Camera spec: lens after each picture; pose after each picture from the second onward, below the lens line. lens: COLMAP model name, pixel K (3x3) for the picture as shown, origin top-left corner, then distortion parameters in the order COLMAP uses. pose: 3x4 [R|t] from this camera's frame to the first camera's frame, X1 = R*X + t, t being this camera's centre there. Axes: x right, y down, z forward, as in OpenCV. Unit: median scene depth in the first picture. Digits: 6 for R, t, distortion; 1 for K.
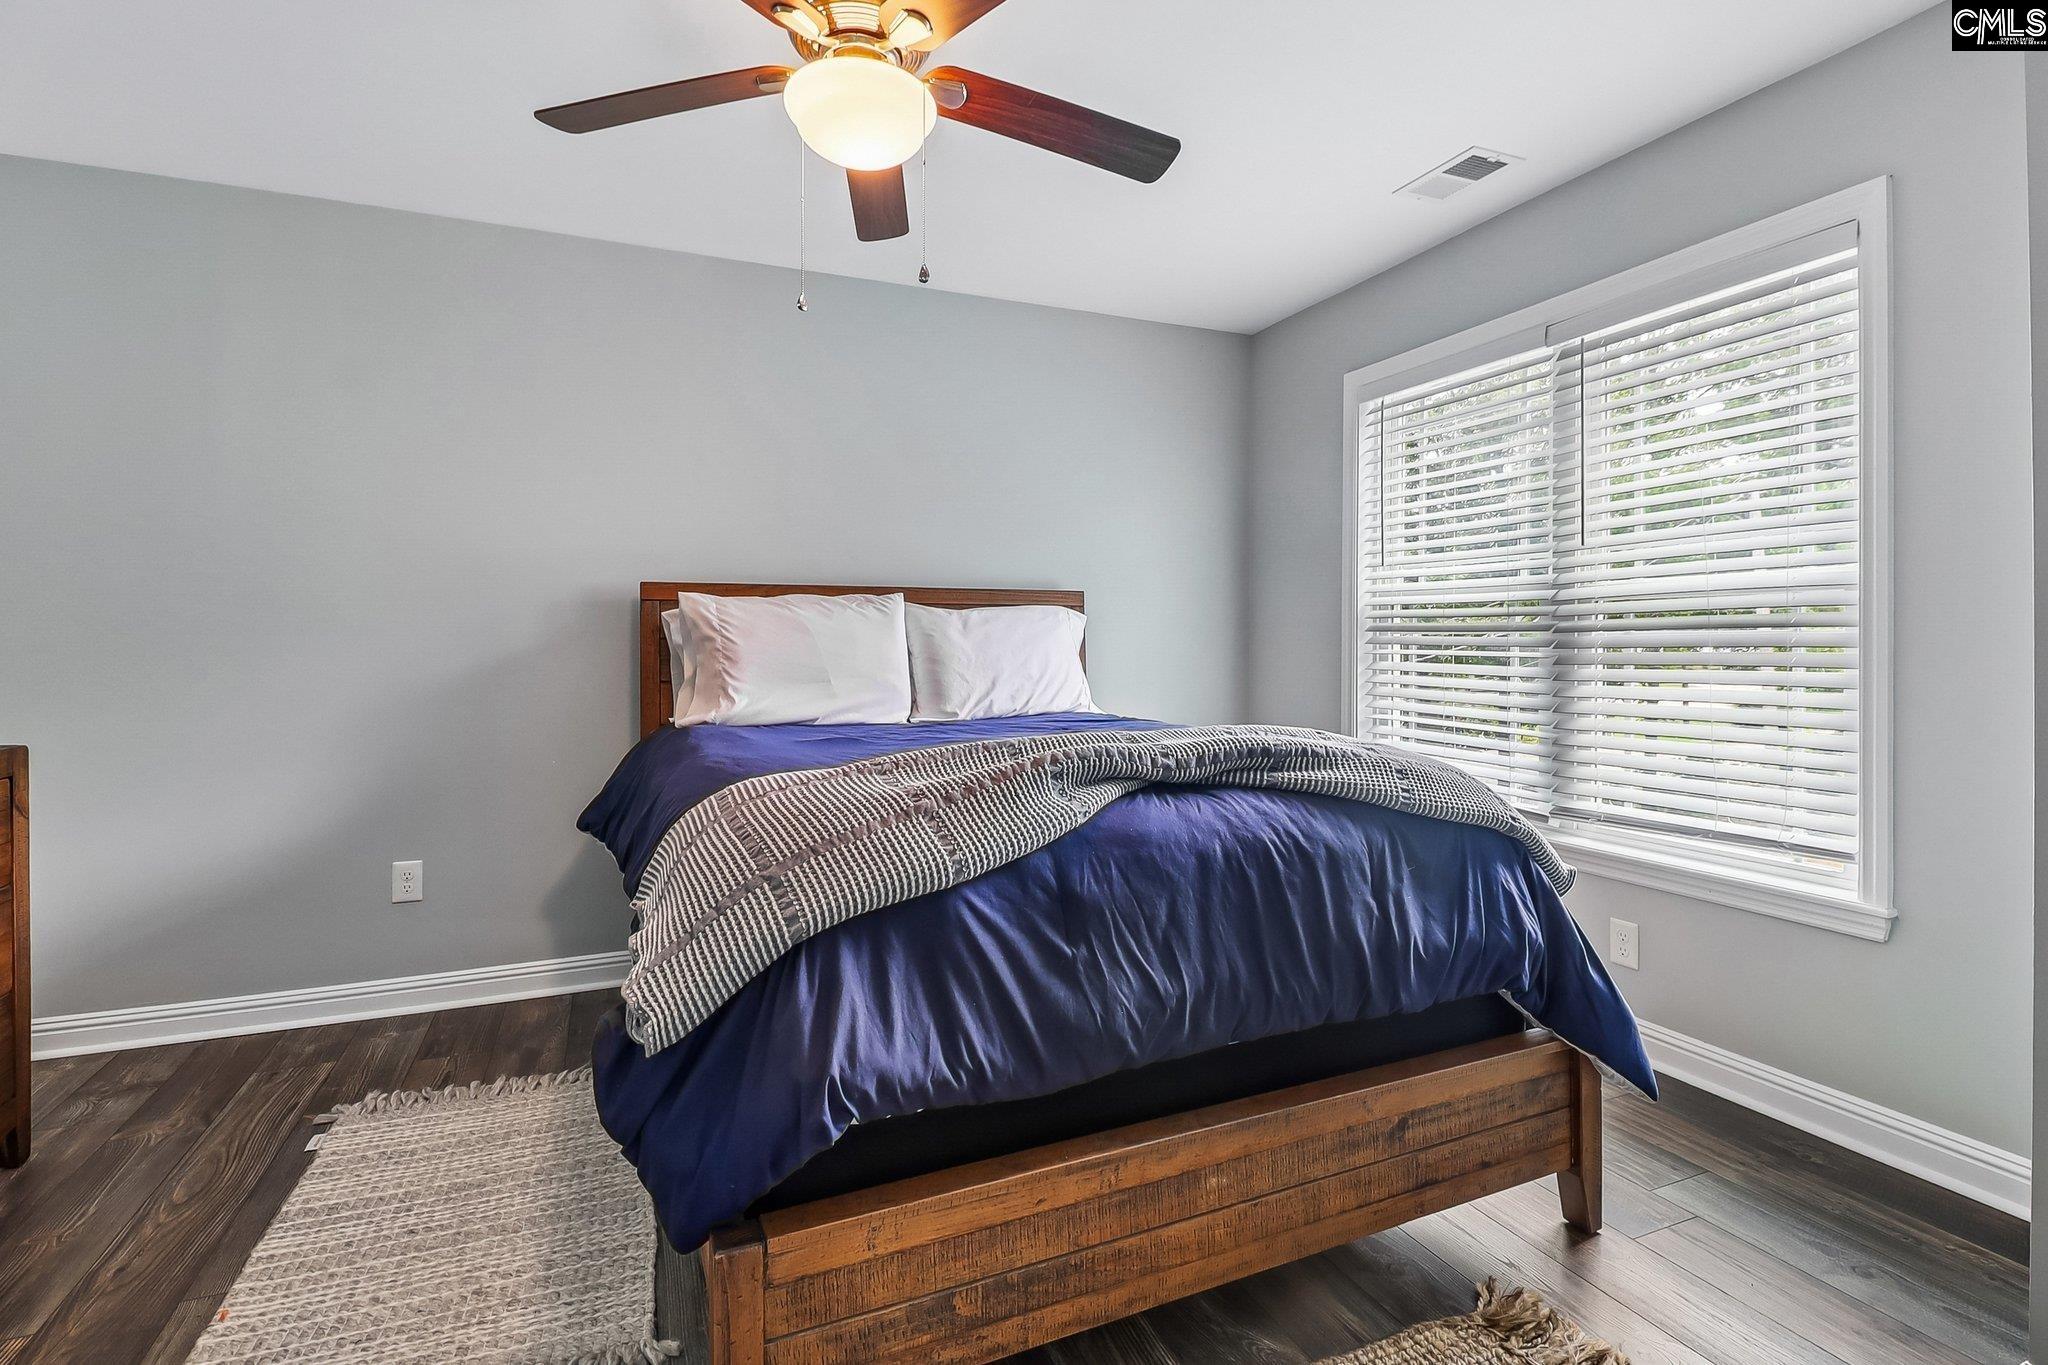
lens RADIAL K [[945.2, 0, 1023.3], [0, 945.2, 649.8], [0, 0, 1]] dist [0.003185, -0.012401]
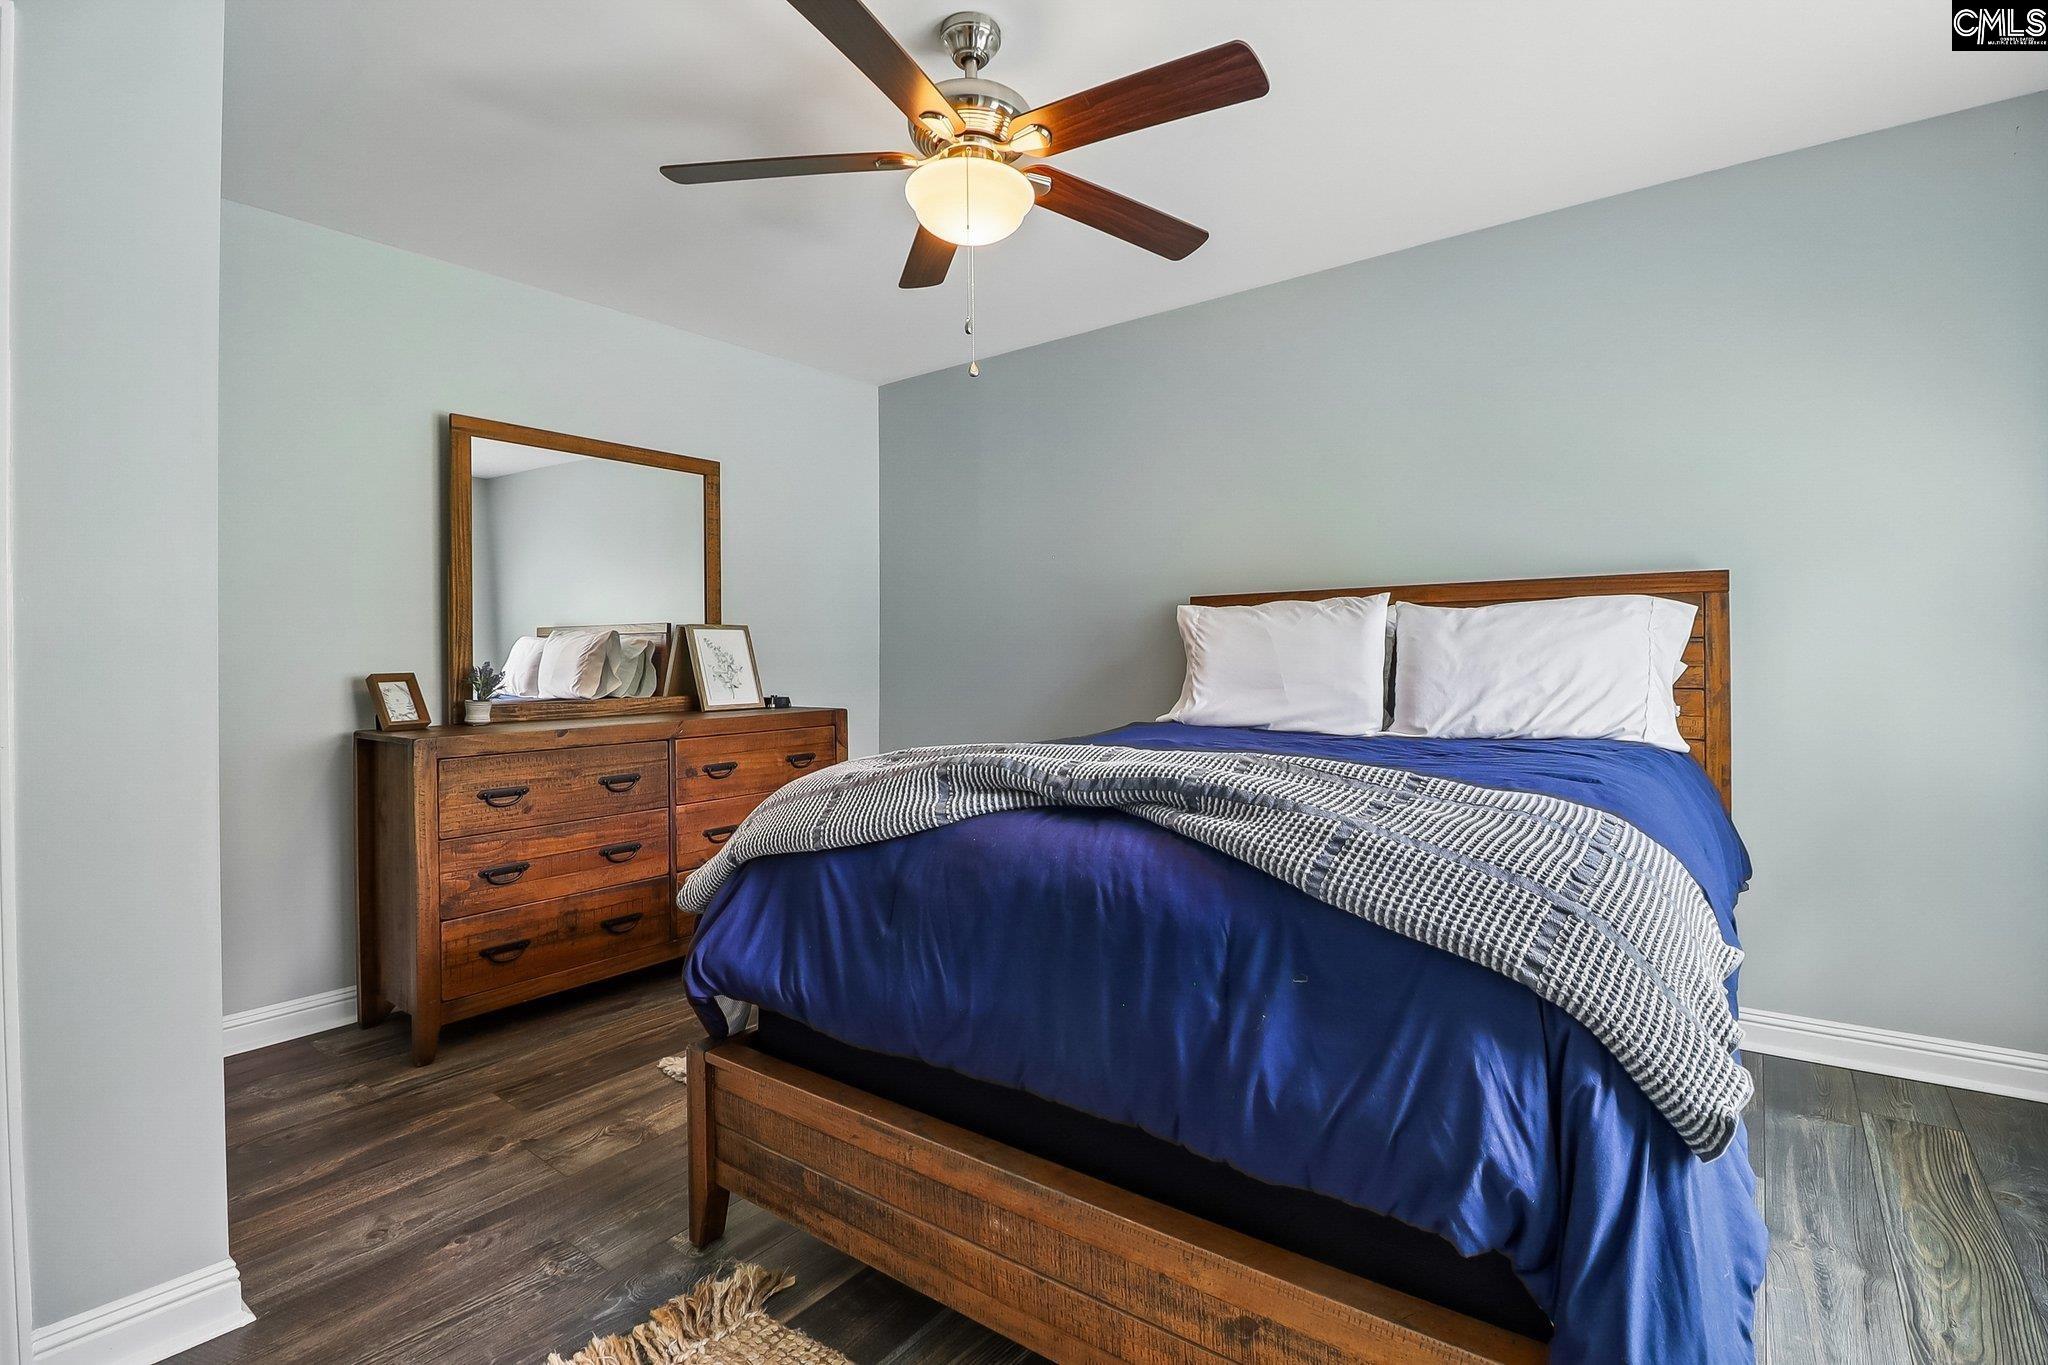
lens RADIAL K [[898.9, 0, 1024.0], [0, 898.9, 682.5], [0, 0, 1]] dist [-0.001934, -0.000285]
pose [[0.520719, 0.021573, -0.853455, 0.455248], [0.005961, 0.999564, 0.028904, -0.001285], [0.853707, -0.020138, 0.520364, 0.266049]]
